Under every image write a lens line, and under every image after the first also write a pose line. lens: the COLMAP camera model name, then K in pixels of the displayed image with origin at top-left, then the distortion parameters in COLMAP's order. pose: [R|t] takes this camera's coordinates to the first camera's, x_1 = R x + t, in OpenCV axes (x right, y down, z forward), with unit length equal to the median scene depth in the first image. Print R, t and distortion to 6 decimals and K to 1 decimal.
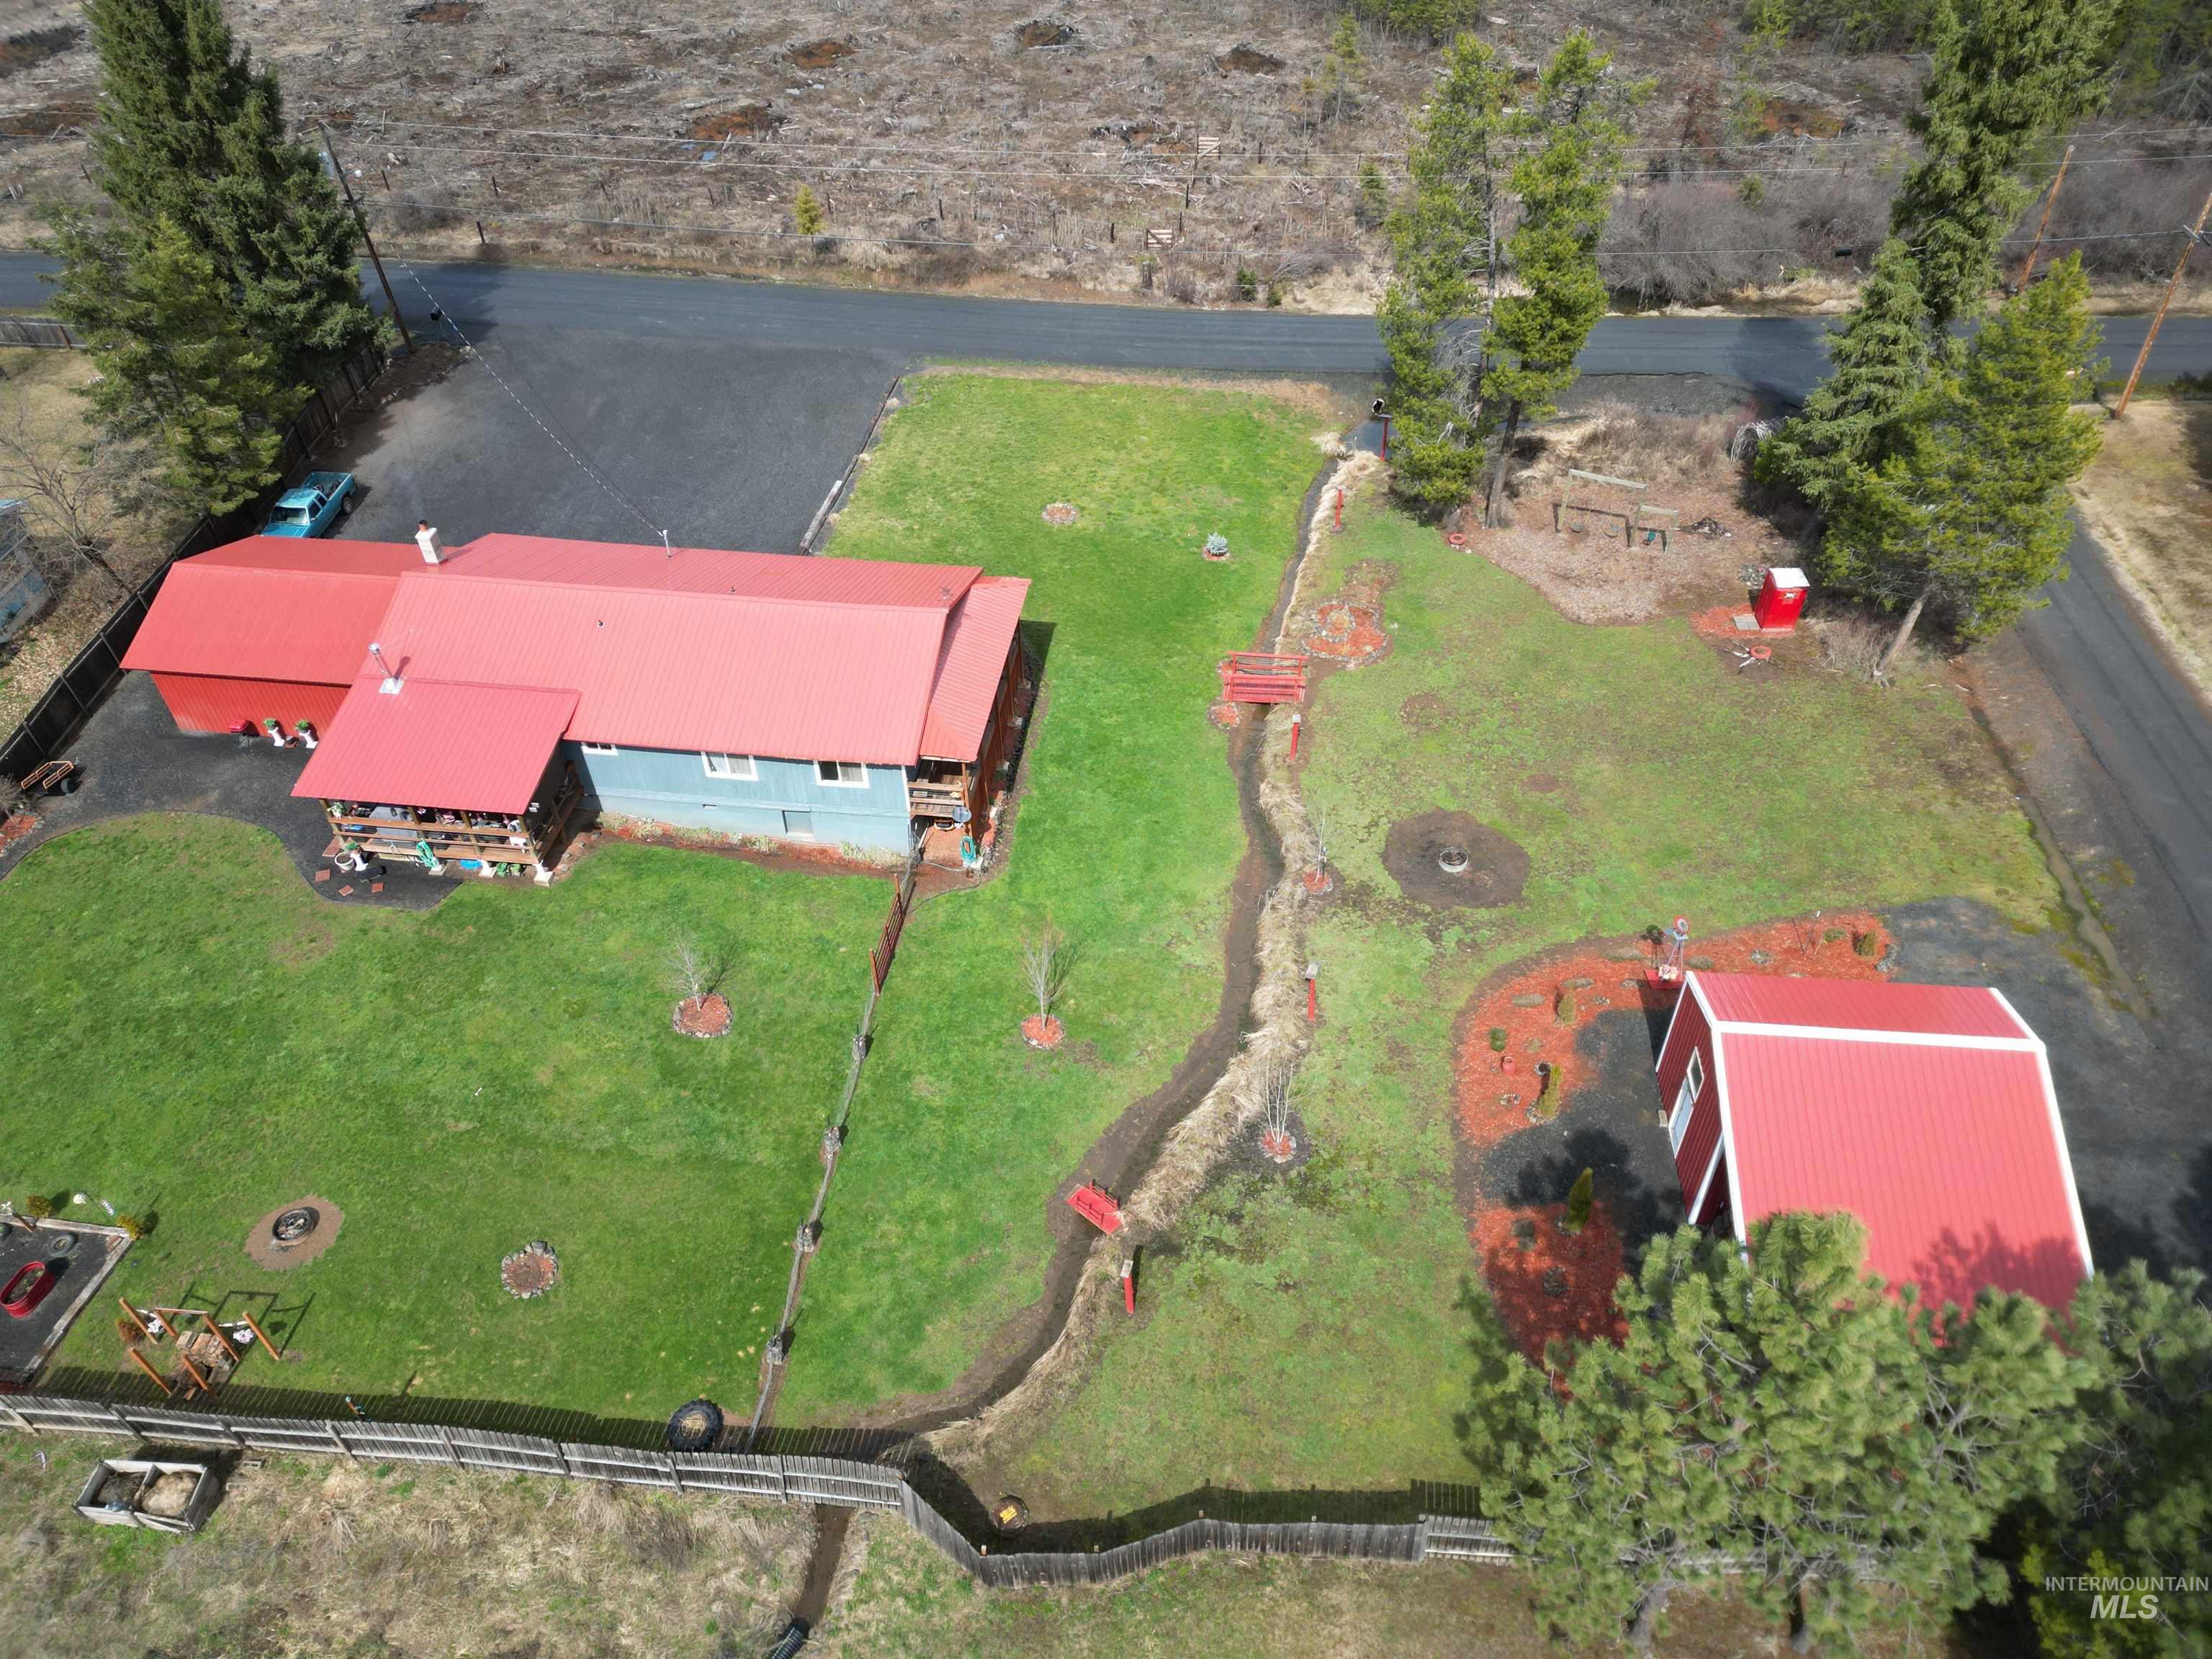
lens RADIAL K [[1537.9, 0, 1099.9], [0, 1537.9, 825.8], [0, 0, 1]] dist [0.090953, -0.085372]
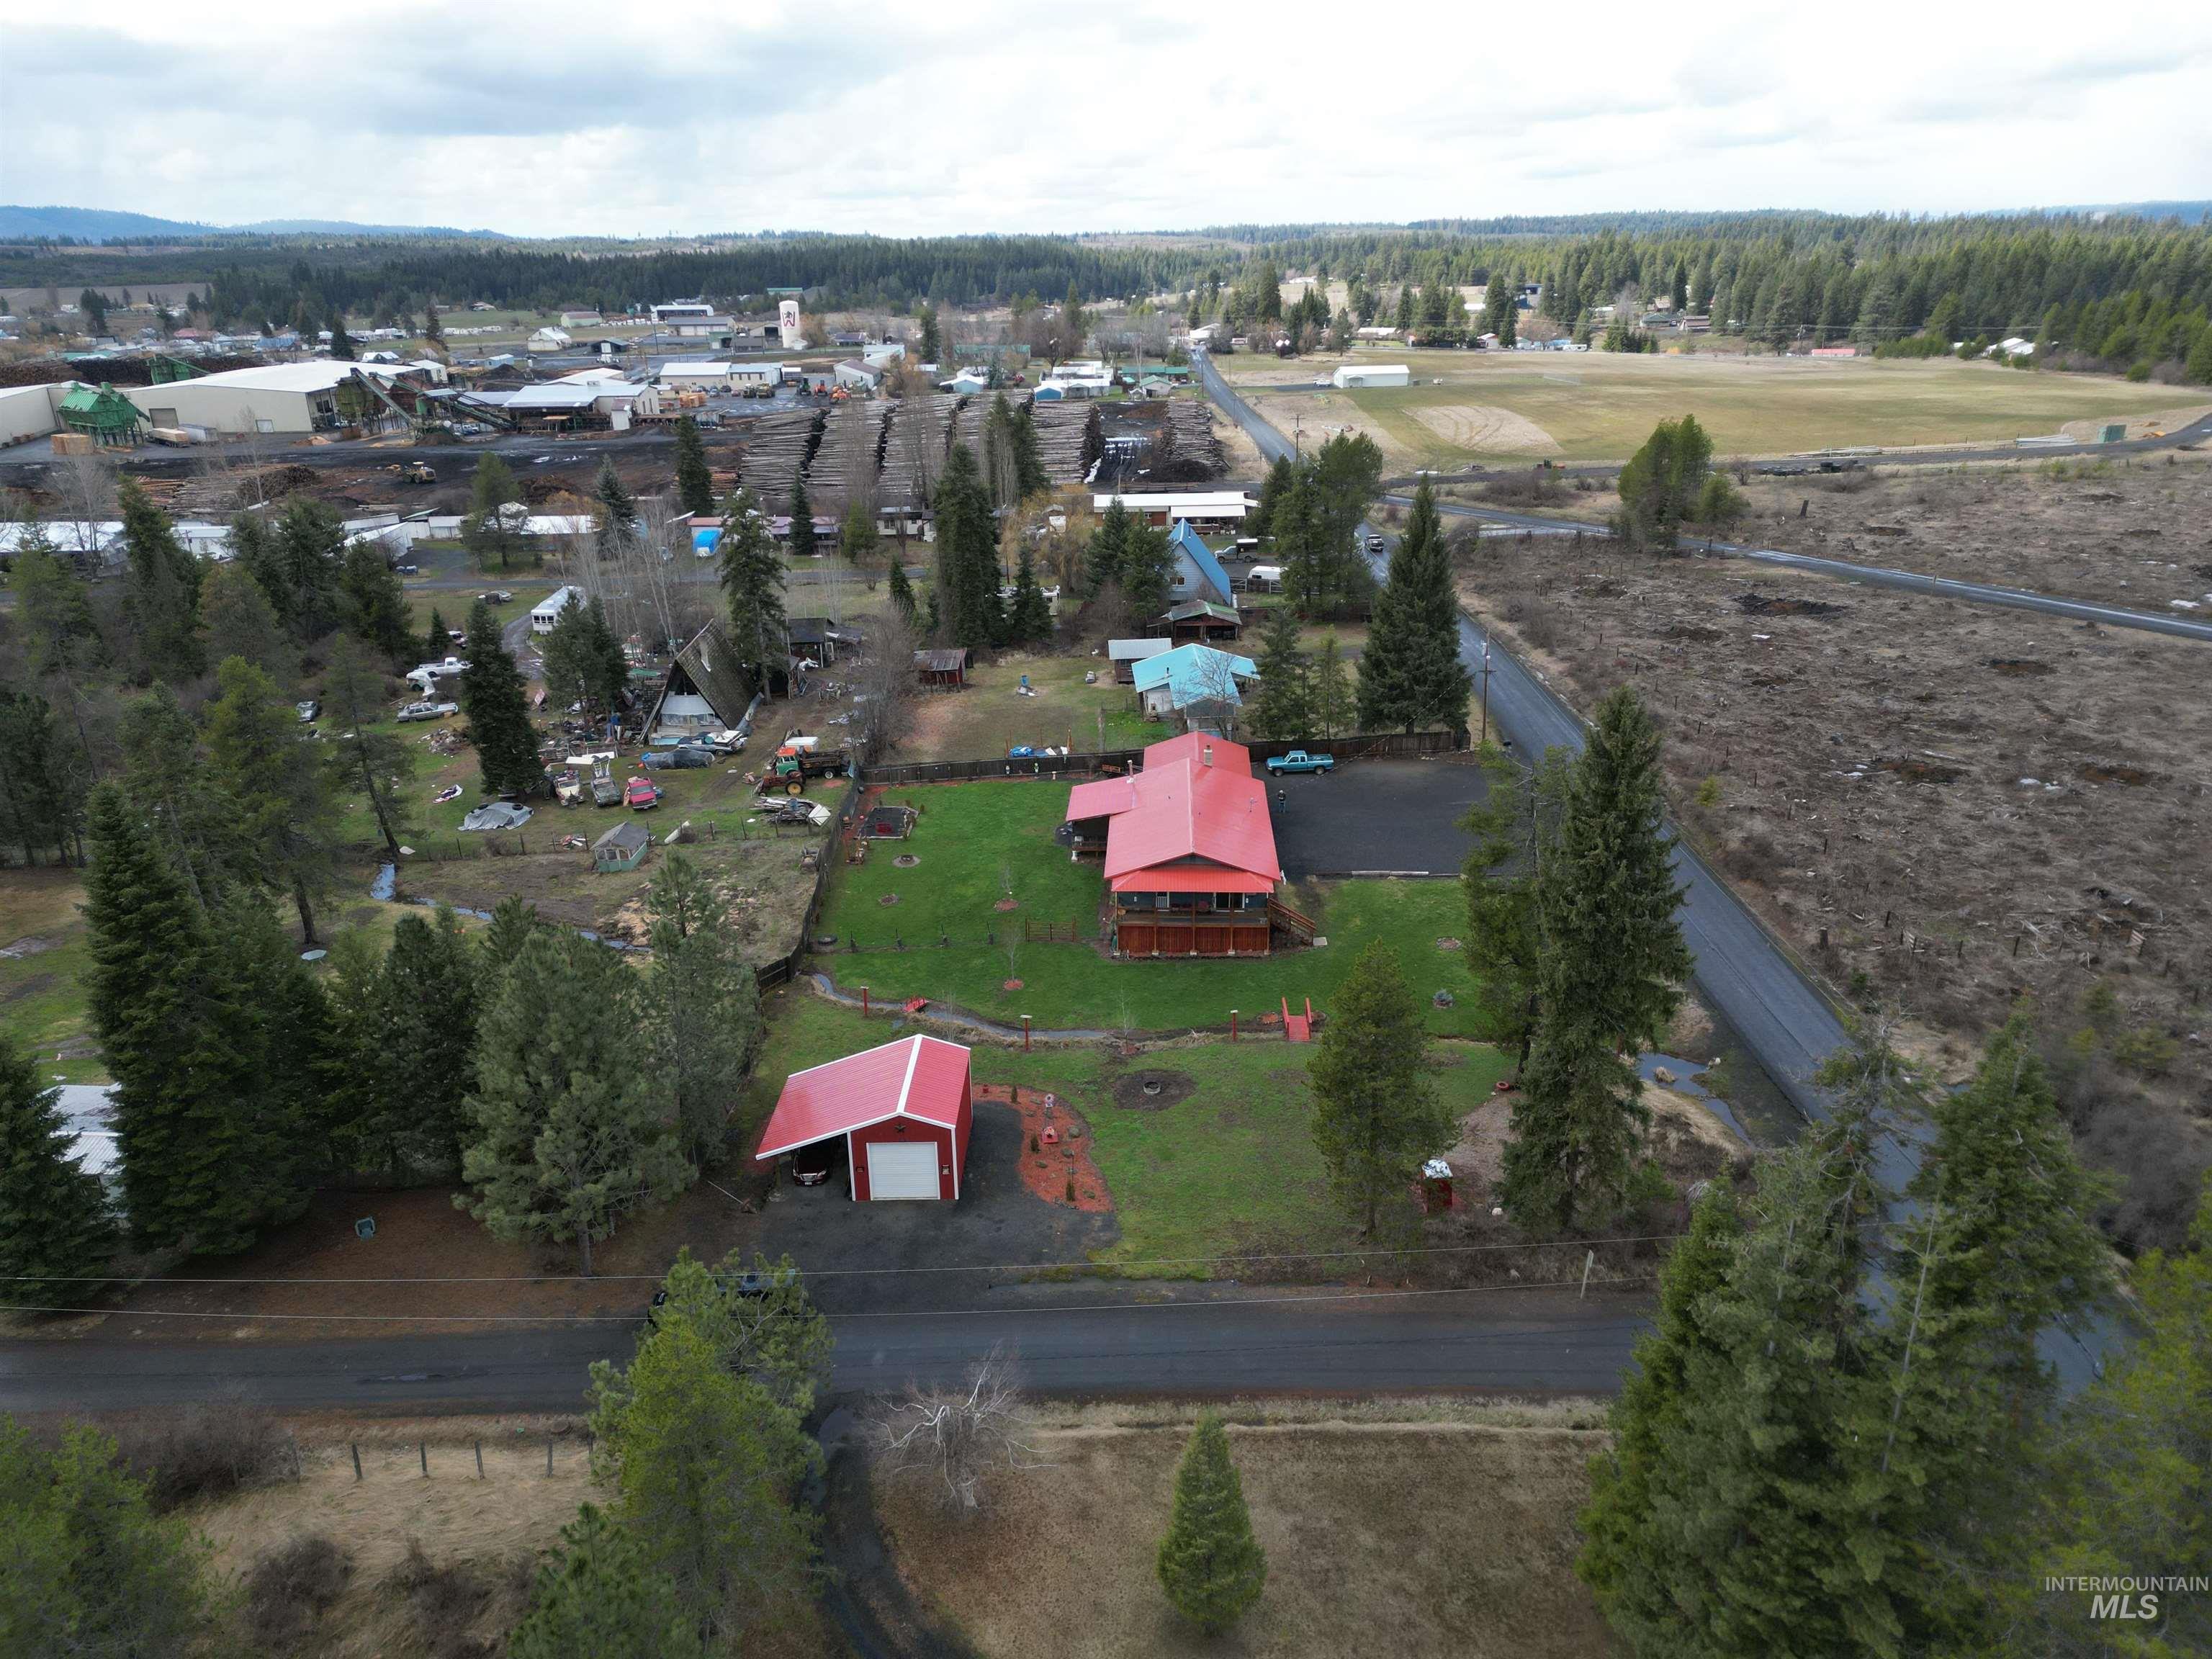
lens RADIAL K [[1537.9, 0, 1099.9], [0, 1537.9, 825.8], [0, 0, 1]] dist [0.090953, -0.085372]
pose [[0.089195, 0.377328, -0.921774, 1.585329], [-0.651740, 0.721940, 0.232460, -0.512230], [0.753179, 0.580023, 0.310313, 0.267823]]
